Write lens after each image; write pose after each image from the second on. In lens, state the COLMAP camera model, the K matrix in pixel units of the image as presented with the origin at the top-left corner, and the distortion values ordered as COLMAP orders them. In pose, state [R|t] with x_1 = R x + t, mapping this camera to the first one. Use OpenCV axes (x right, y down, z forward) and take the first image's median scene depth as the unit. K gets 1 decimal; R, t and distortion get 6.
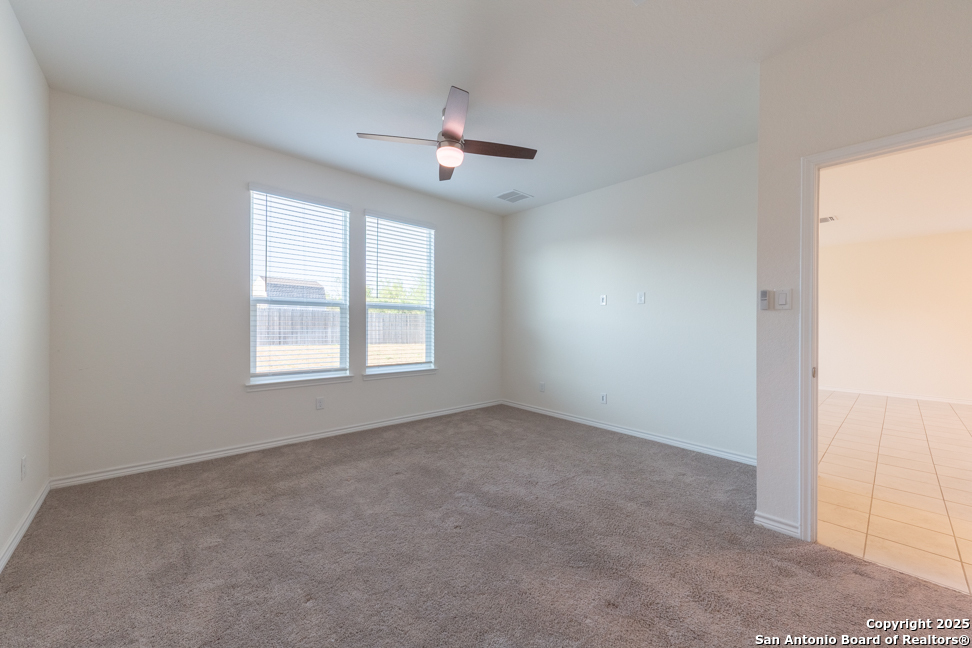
lens RADIAL K [[386.3, 0, 488.5], [0, 386.3, 326.7], [0, 0, 1]] dist [0.007953, -0.001030]
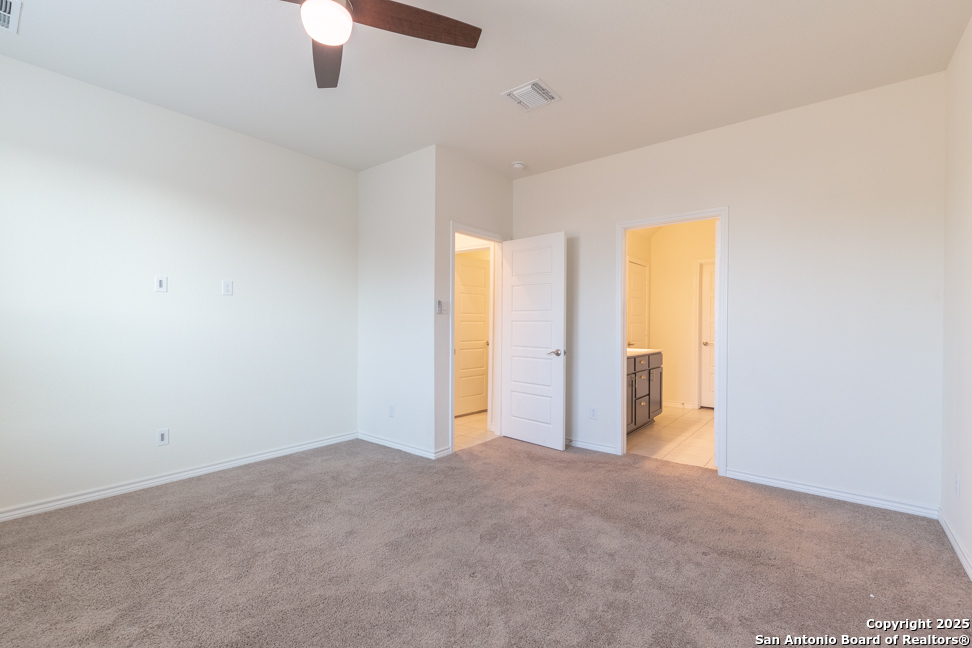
lens RADIAL K [[434.2, 0, 493.9], [0, 434.2, 325.2], [0, 0, 1]] dist [0.004102, -0.001456]
pose [[-0.180327, -0.024892, 0.983292, -0.957677], [0.000857, 0.999675, 0.025464, -0.039982], [-0.983606, 0.005435, -0.180247, 1.078211]]
